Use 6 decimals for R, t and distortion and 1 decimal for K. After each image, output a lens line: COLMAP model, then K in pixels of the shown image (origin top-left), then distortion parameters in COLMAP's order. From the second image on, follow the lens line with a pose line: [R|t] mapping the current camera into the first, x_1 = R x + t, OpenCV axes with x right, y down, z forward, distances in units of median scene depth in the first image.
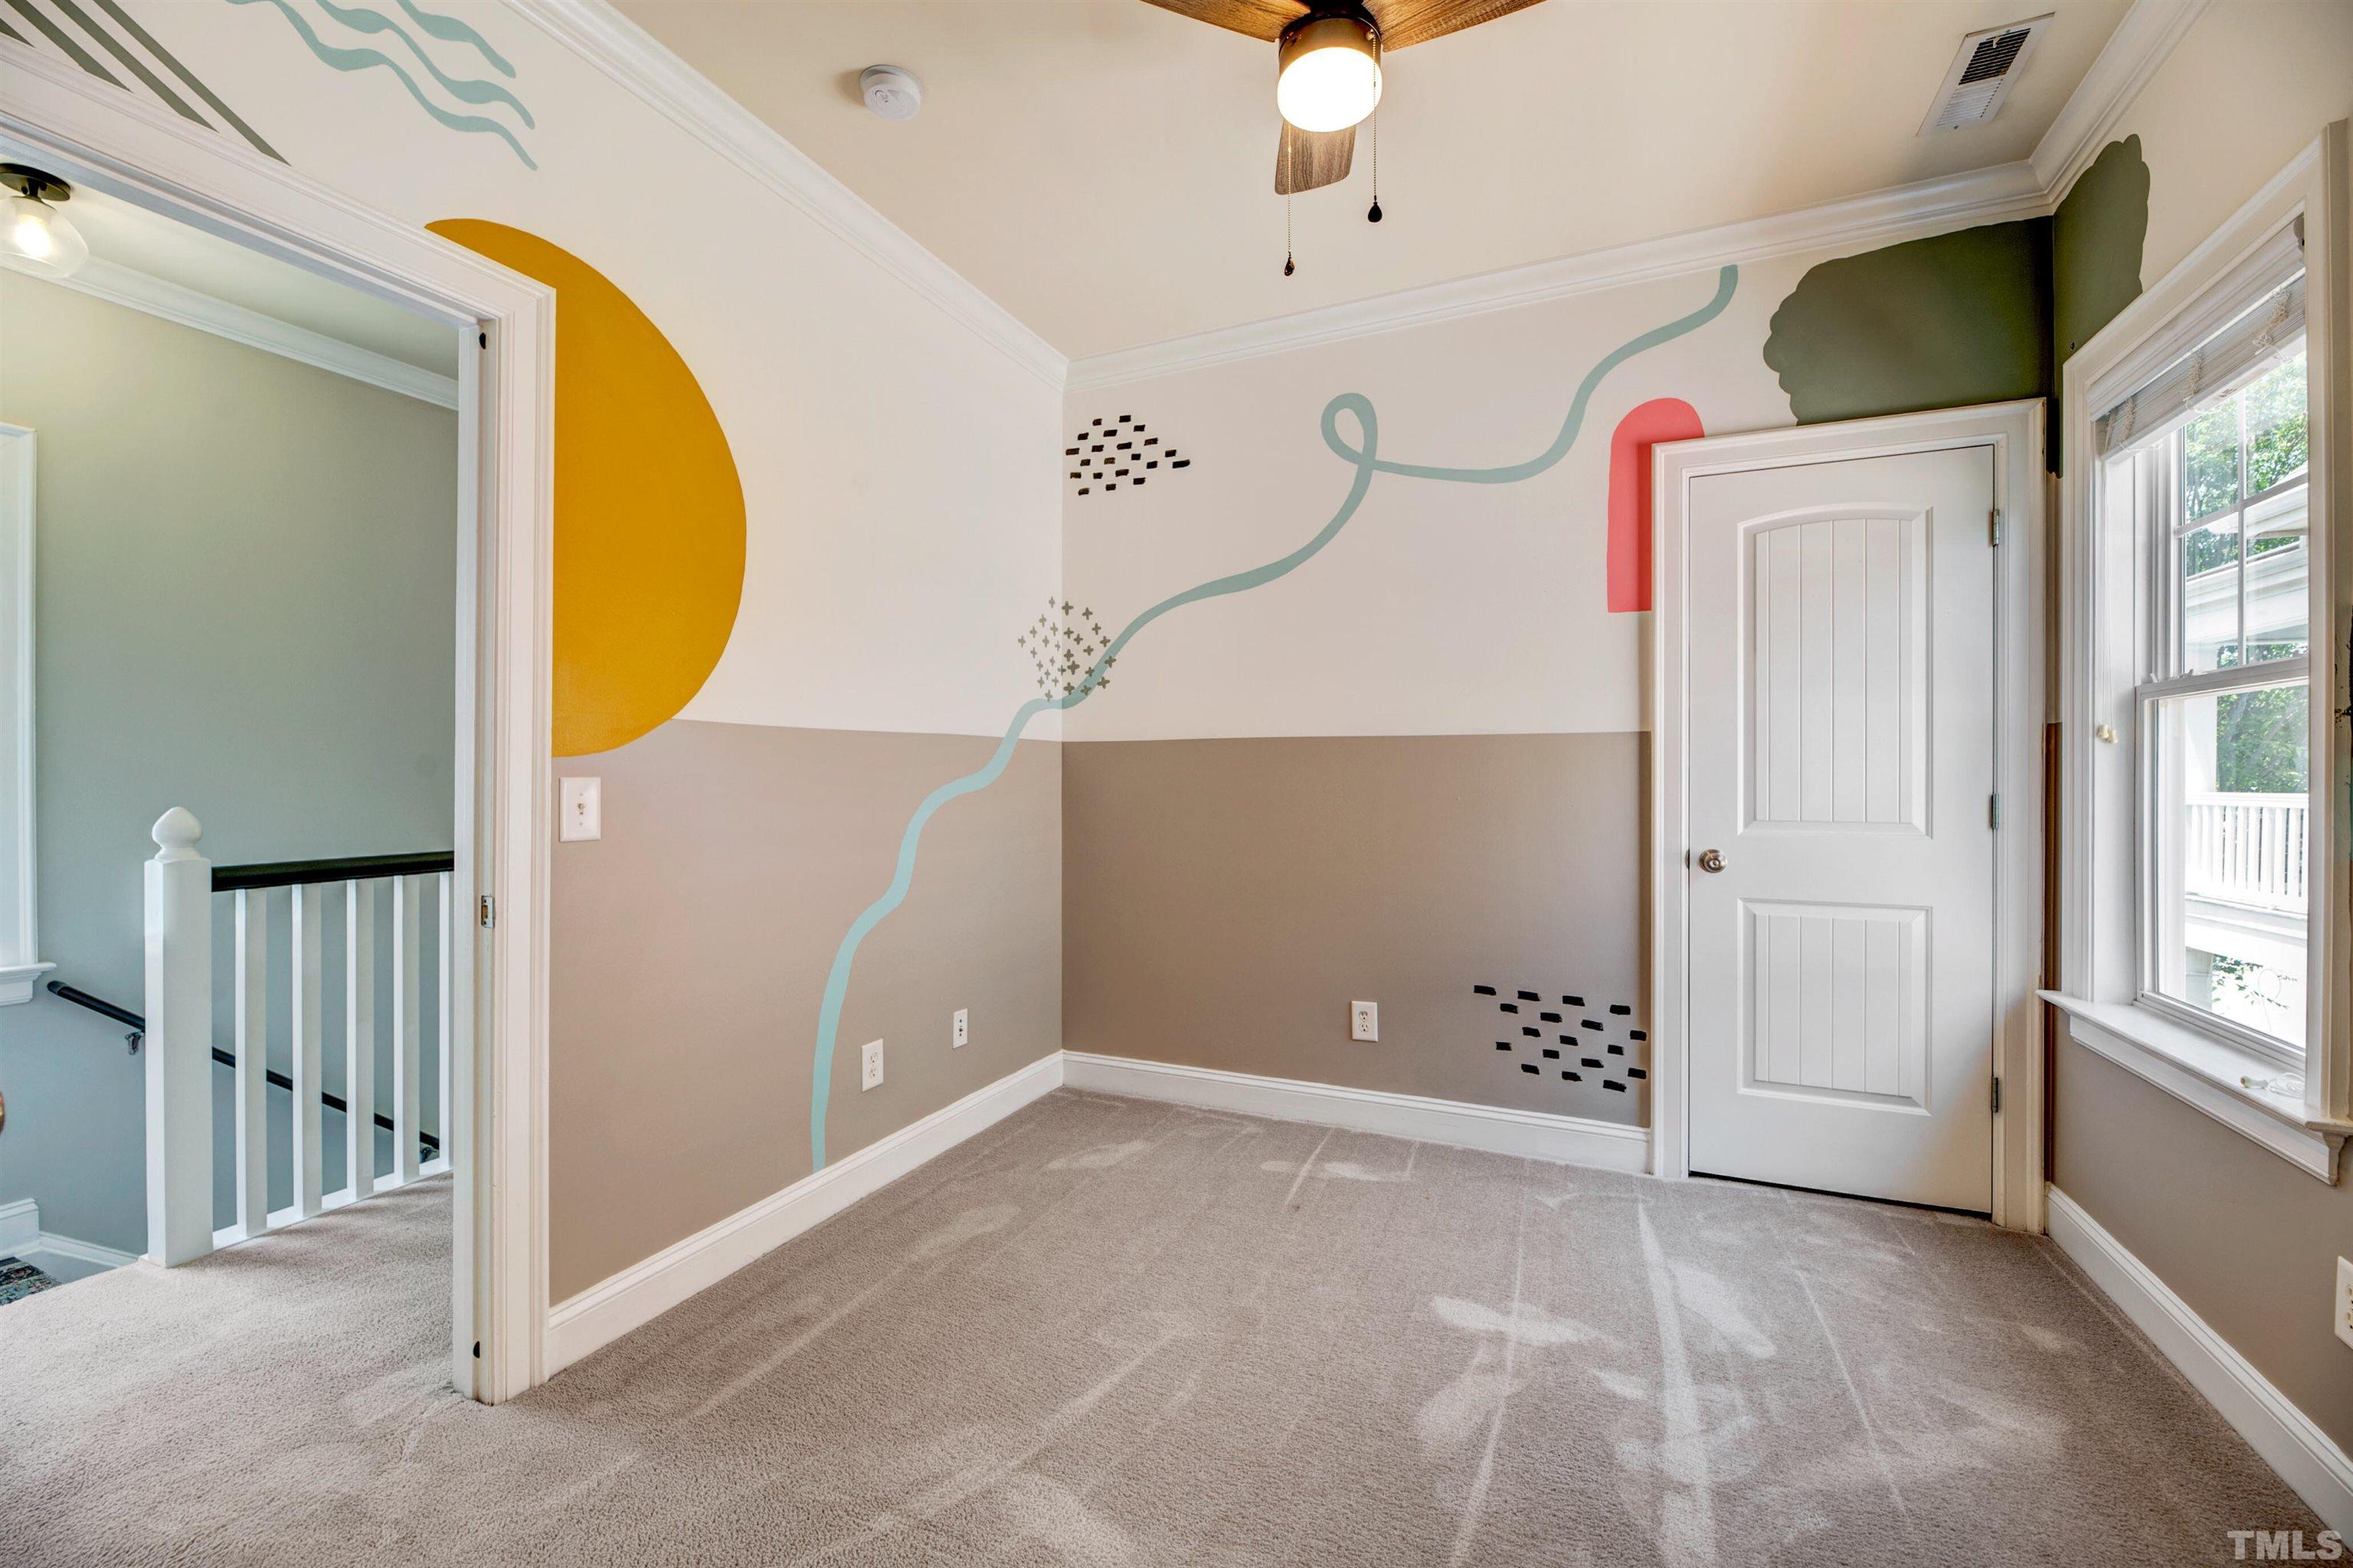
lens RADIAL K [[956.0, 0, 1167.1], [0, 956.0, 781.0], [0, 0, 1]] dist [-0.001733, -0.002935]
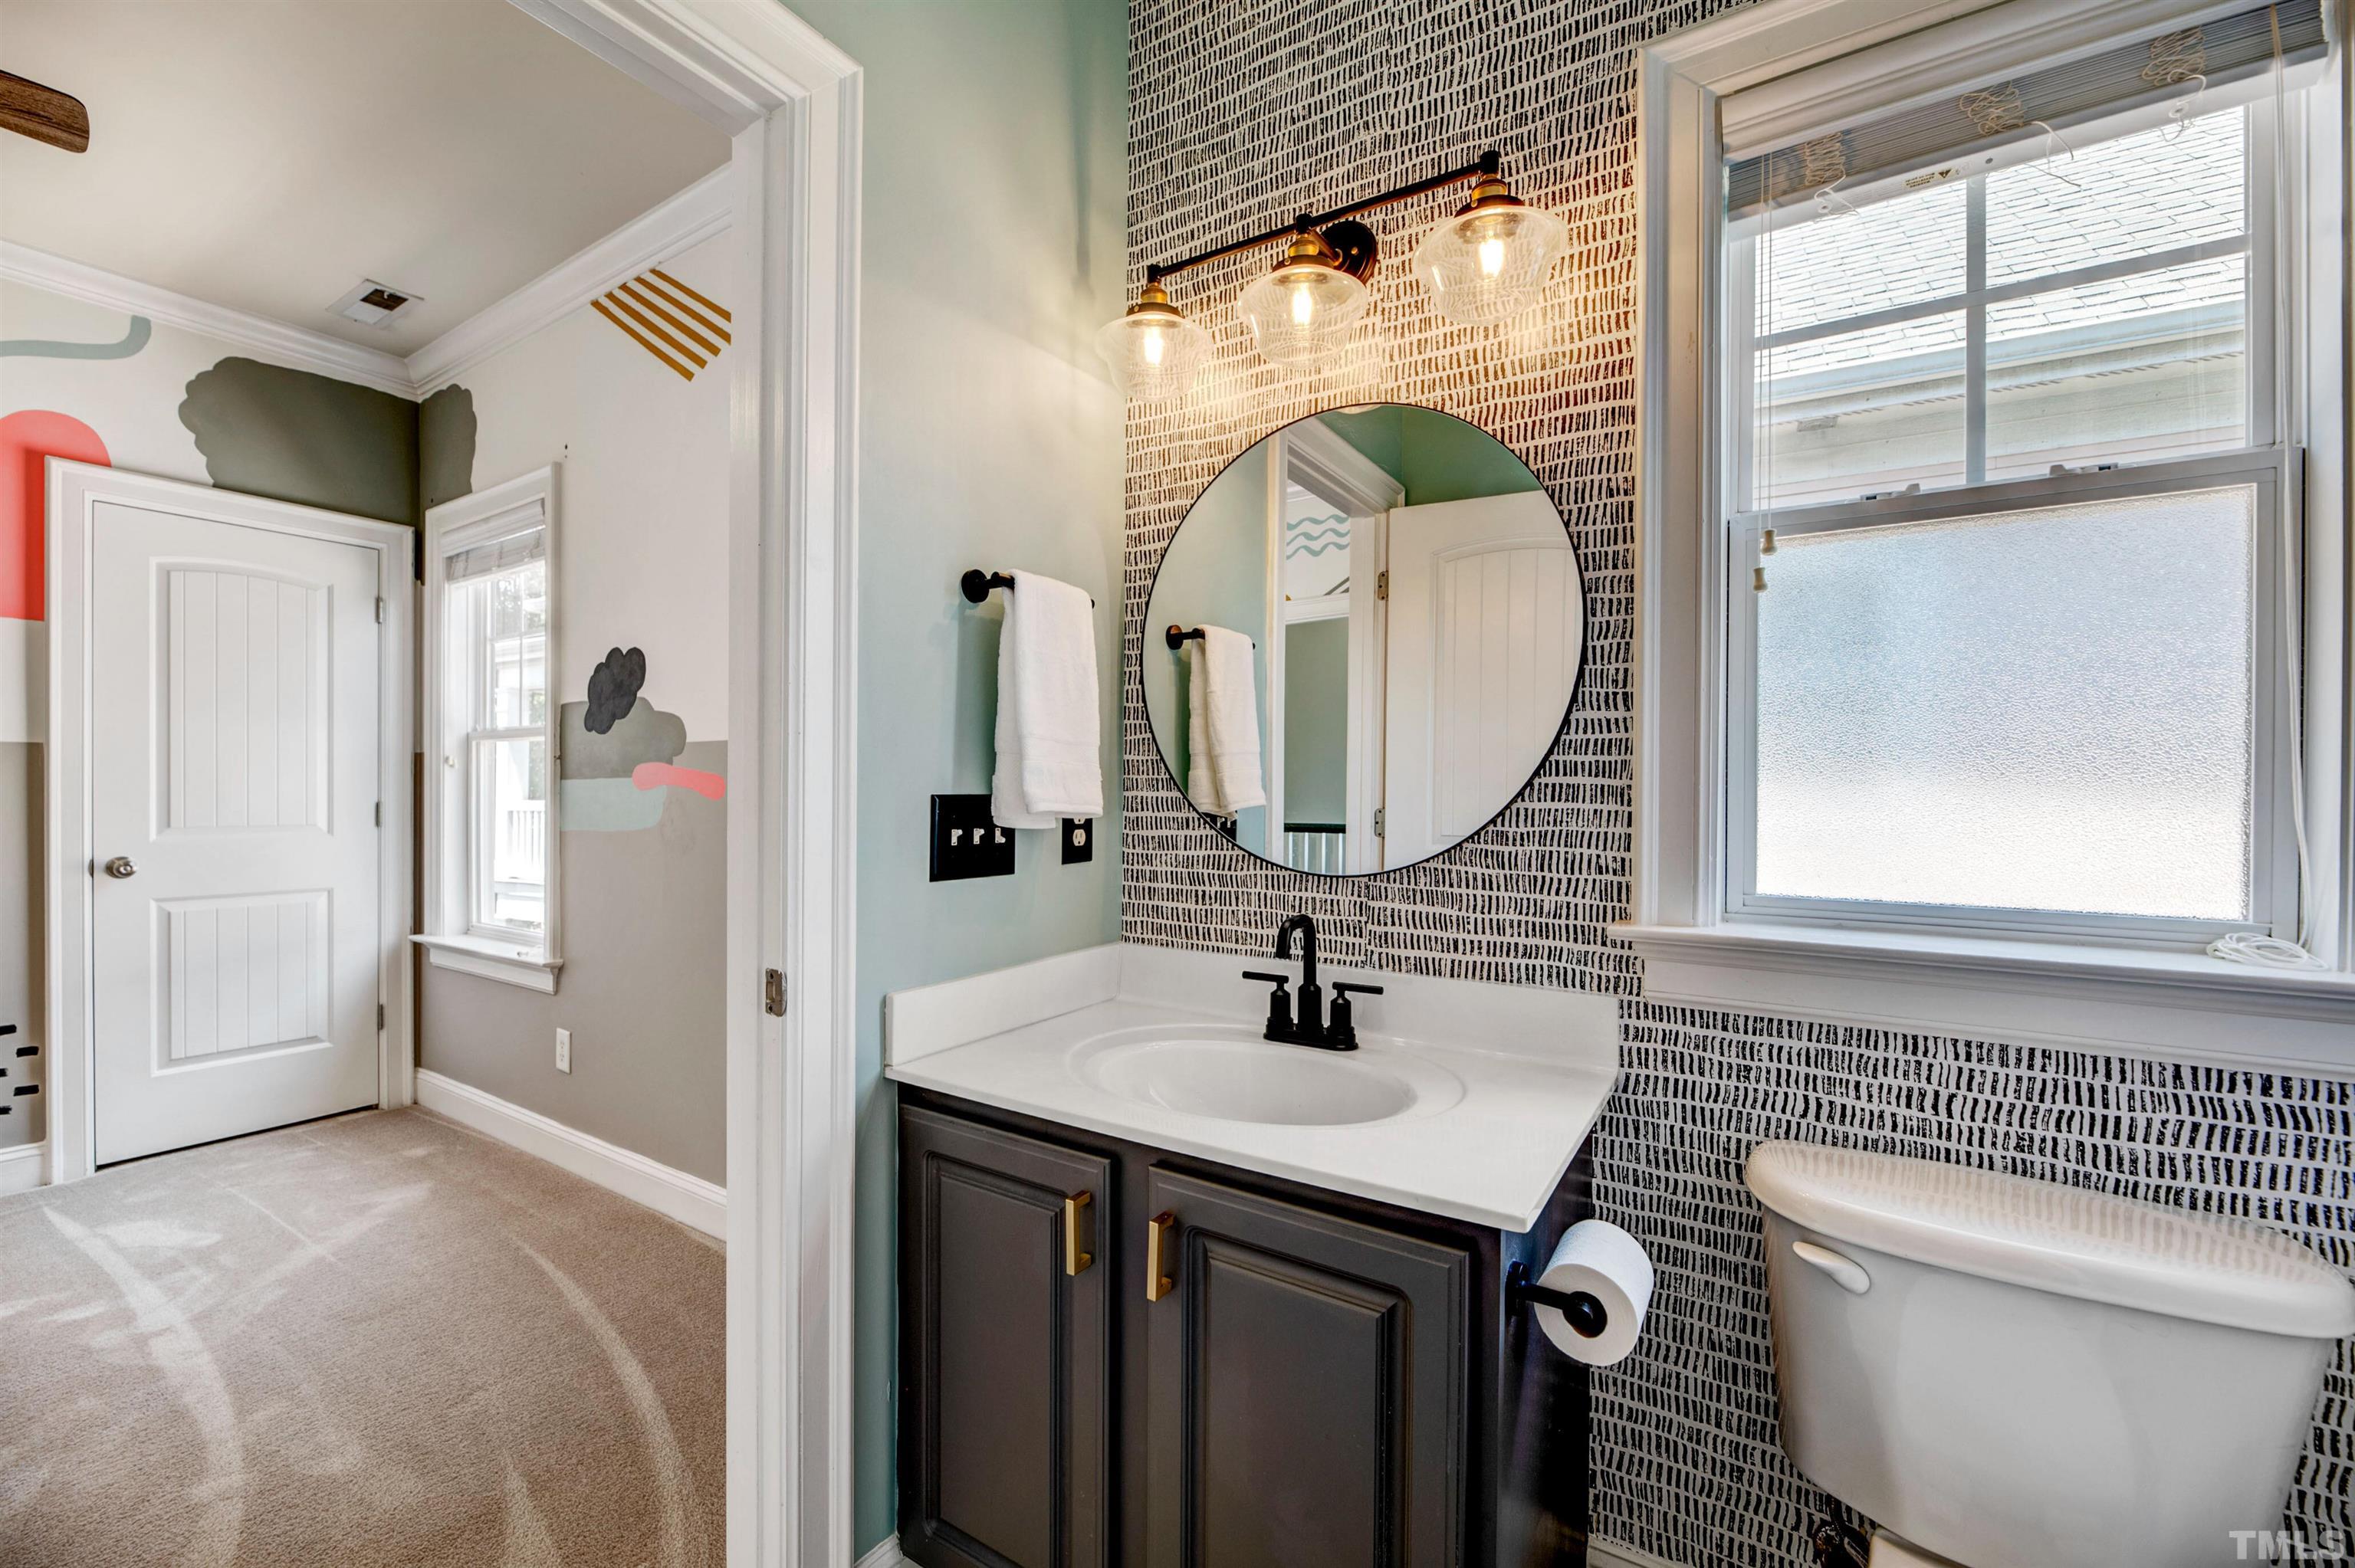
lens RADIAL K [[956.7, 0, 1181.2], [0, 956.7, 789.1], [0, 0, 1]] dist [-0.001733, -0.002935]
pose [[0.143036, 0.001469, 0.989716, -0.347214], [0.003233, 0.999993, -0.001951, 0.002233], [-0.989712, 0.003479, 0.143030, -0.362660]]
